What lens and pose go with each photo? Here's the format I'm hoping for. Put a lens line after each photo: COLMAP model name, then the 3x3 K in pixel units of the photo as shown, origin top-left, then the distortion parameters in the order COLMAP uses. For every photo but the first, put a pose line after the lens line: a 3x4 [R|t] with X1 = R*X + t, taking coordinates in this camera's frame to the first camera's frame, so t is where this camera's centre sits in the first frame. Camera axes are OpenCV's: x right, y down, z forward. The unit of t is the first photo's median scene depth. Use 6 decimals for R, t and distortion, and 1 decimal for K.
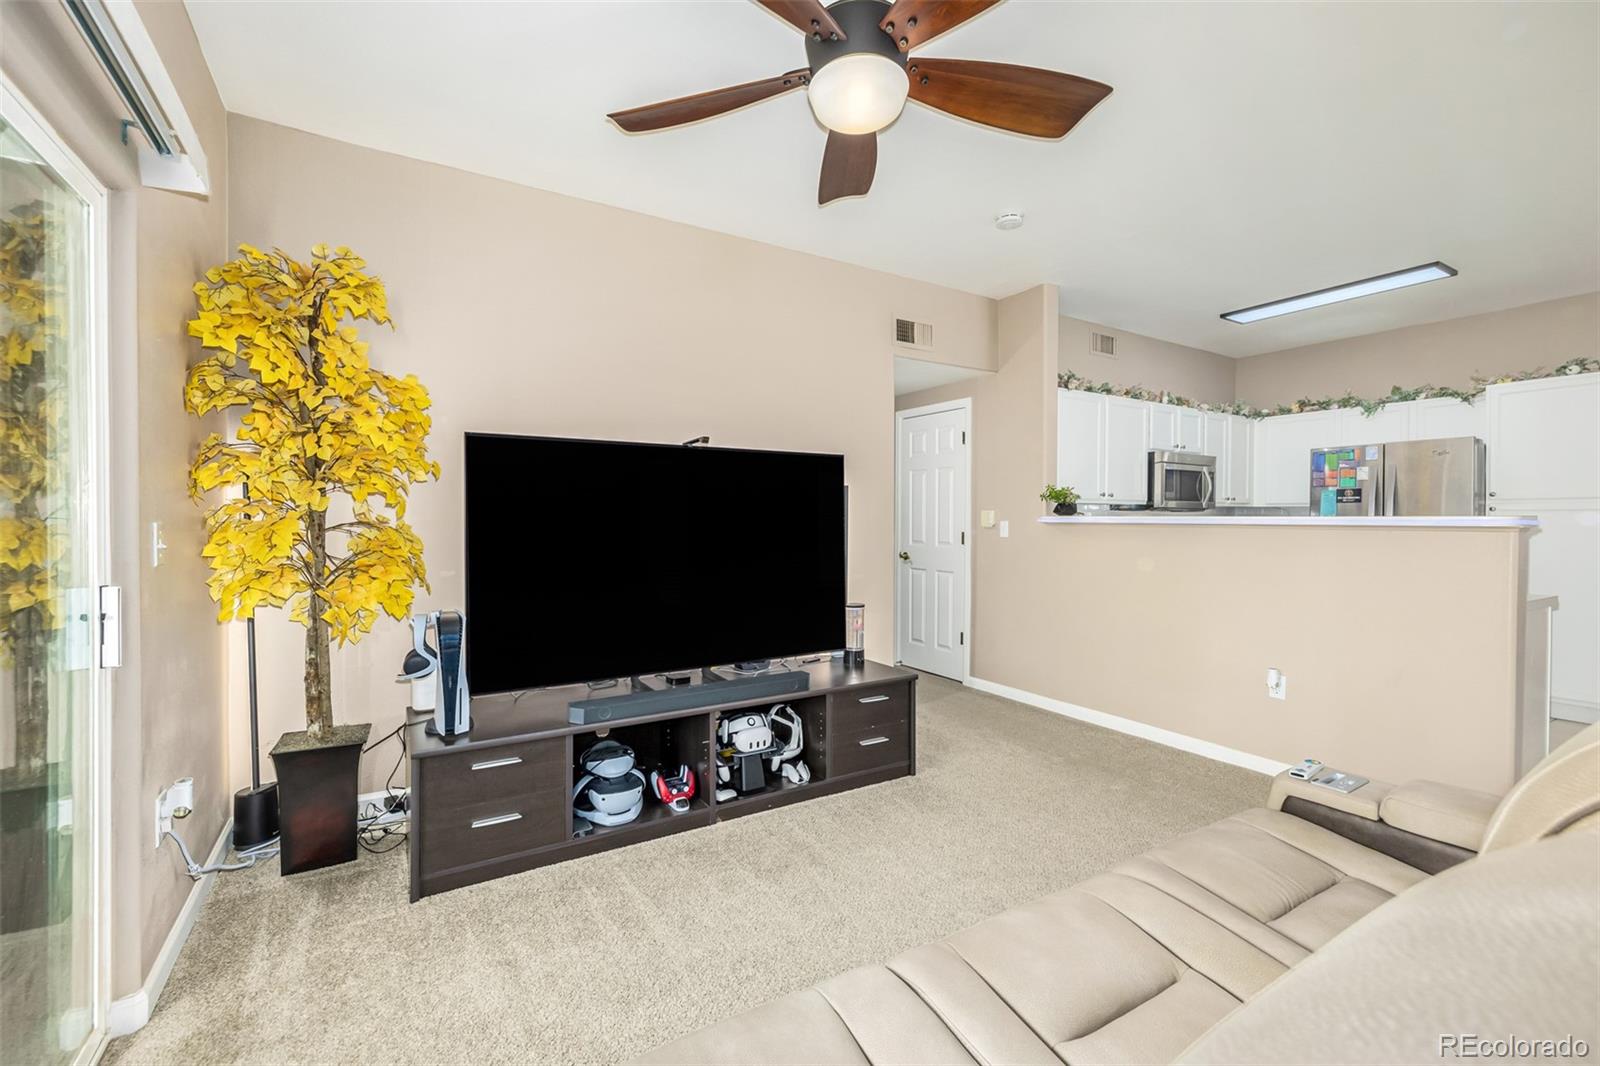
lens RADIAL K [[677.6, 0, 793.1], [0, 677.6, 517.6], [0, 0, 1]] dist [-0.001036, -0.000433]
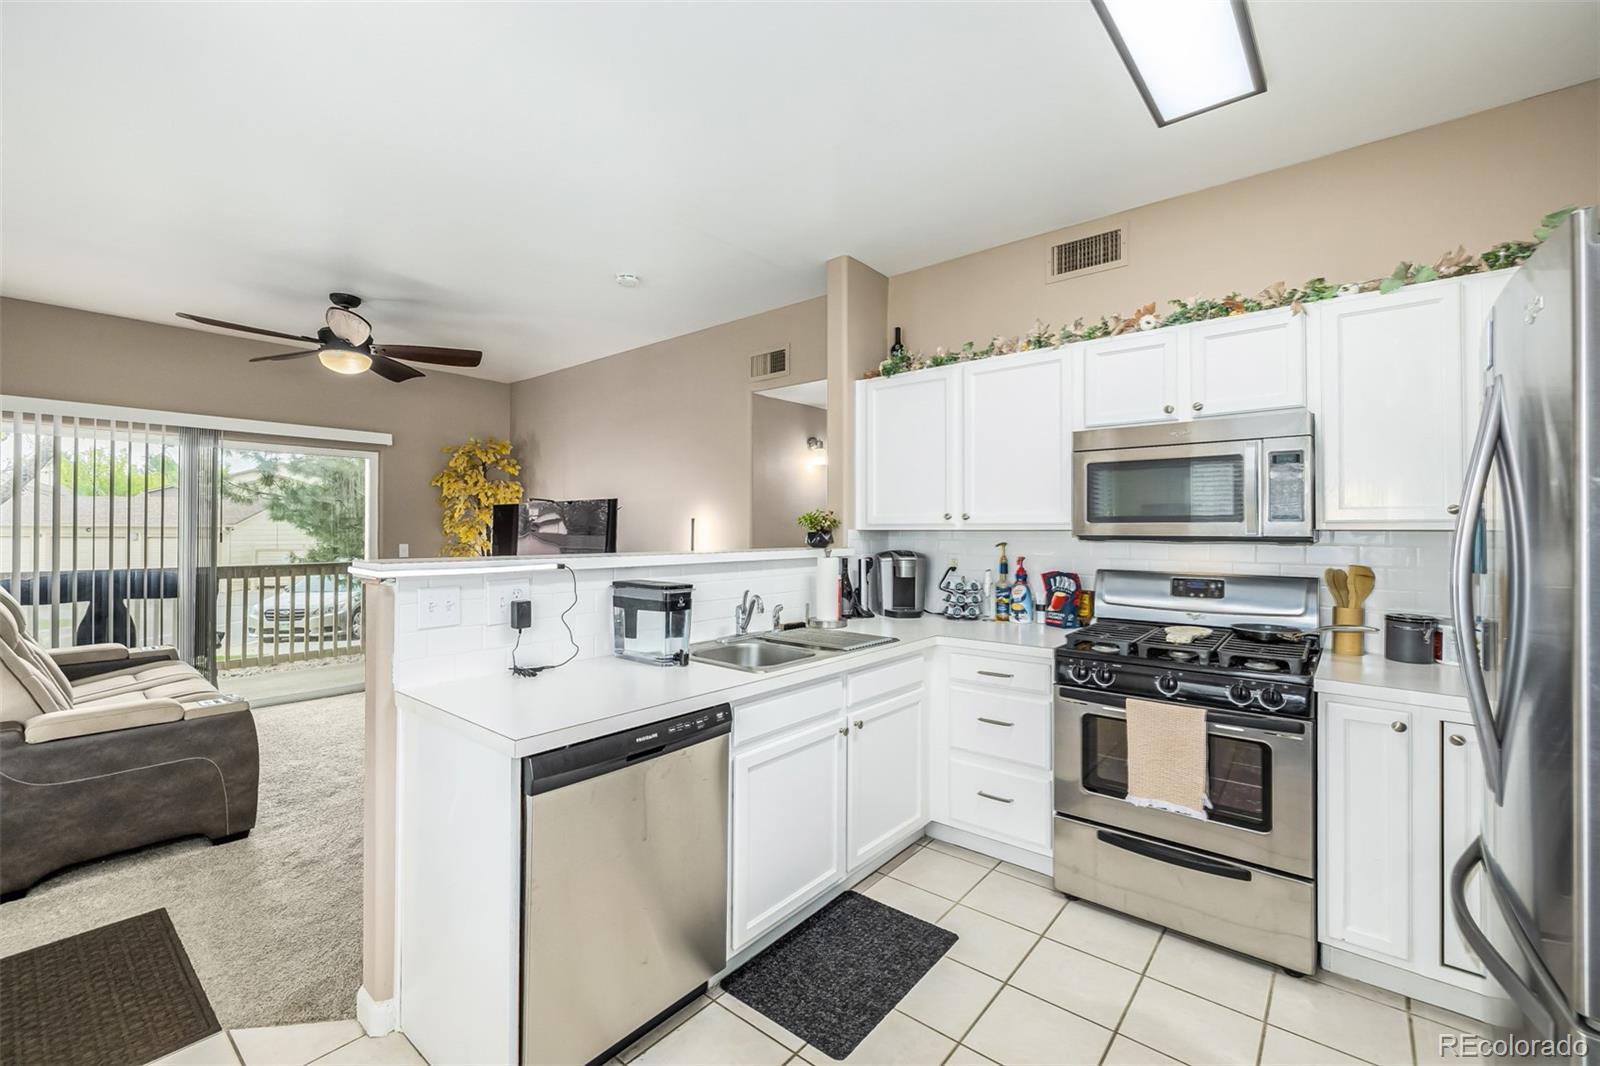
lens RADIAL K [[671.2, 0, 795.7], [0, 671.2, 528.4], [0, 0, 1]] dist [0.002286, 0.000882]
pose [[0.326443, -0.006852, -0.945192, 0.961292], [-0.002114, 0.999966, -0.007979, -0.015492], [0.945214, 0.004603, 0.326418, 0.600914]]
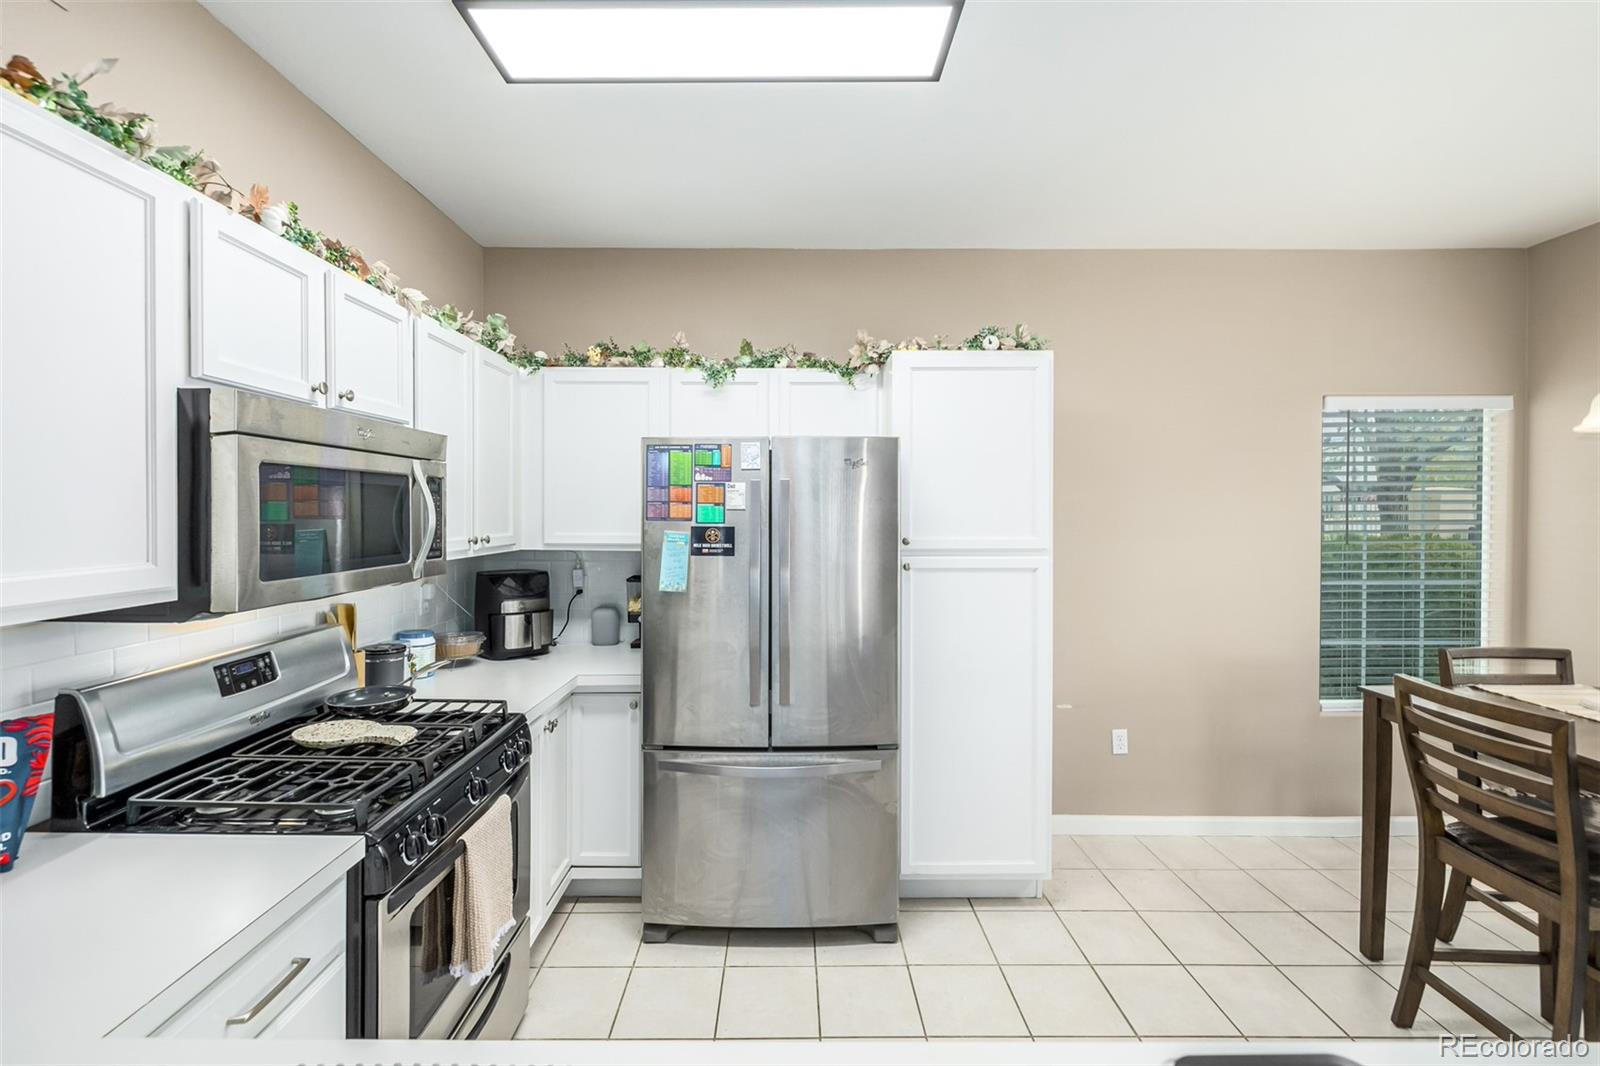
lens RADIAL K [[677.6, 0, 793.1], [0, 677.6, 517.6], [0, 0, 1]] dist [-0.001036, -0.000433]
pose [[0.513227, -0.011191, 0.858180, 0.422609], [-0.001662, 0.999900, 0.014033, -0.053357], [-0.858251, -0.008628, 0.513157, 0.677711]]
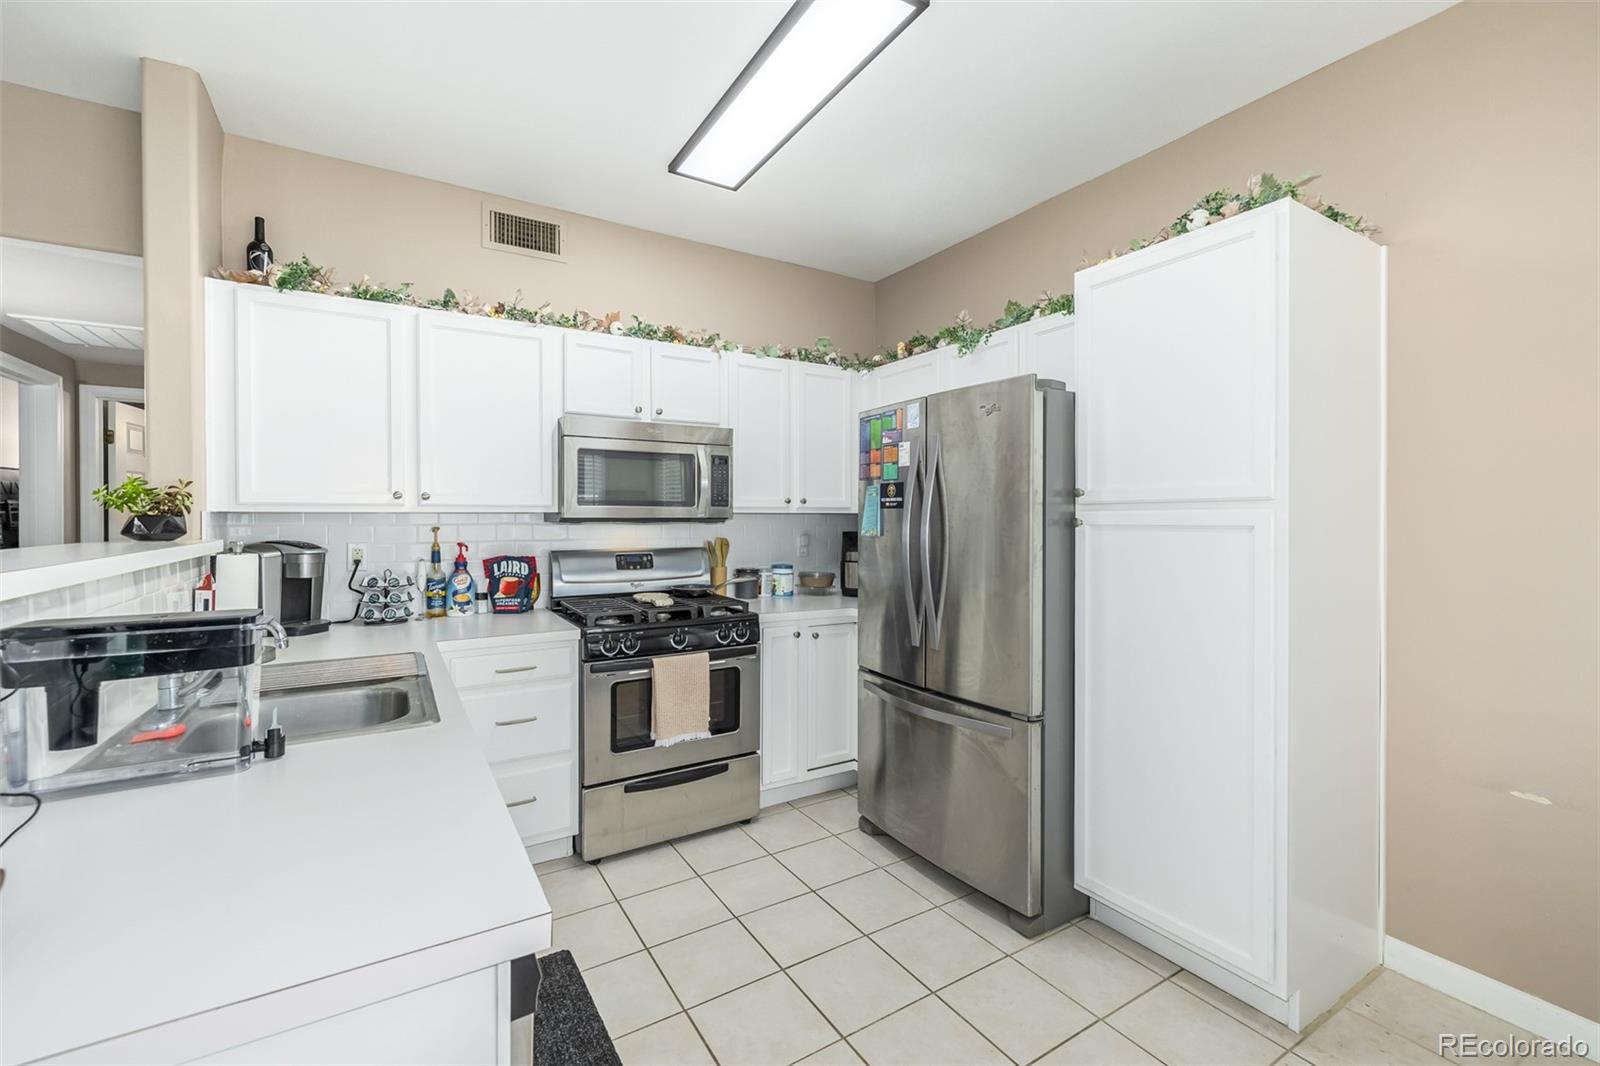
lens RADIAL K [[671.2, 0, 795.7], [0, 671.2, 528.4], [0, 0, 1]] dist [0.002286, 0.000882]
pose [[0.999985, -0.004322, 0.003373, 0.715346], [0.004268, 0.999864, 0.015949, -0.014041], [-0.003441, -0.015935, 0.999867, 0.440763]]
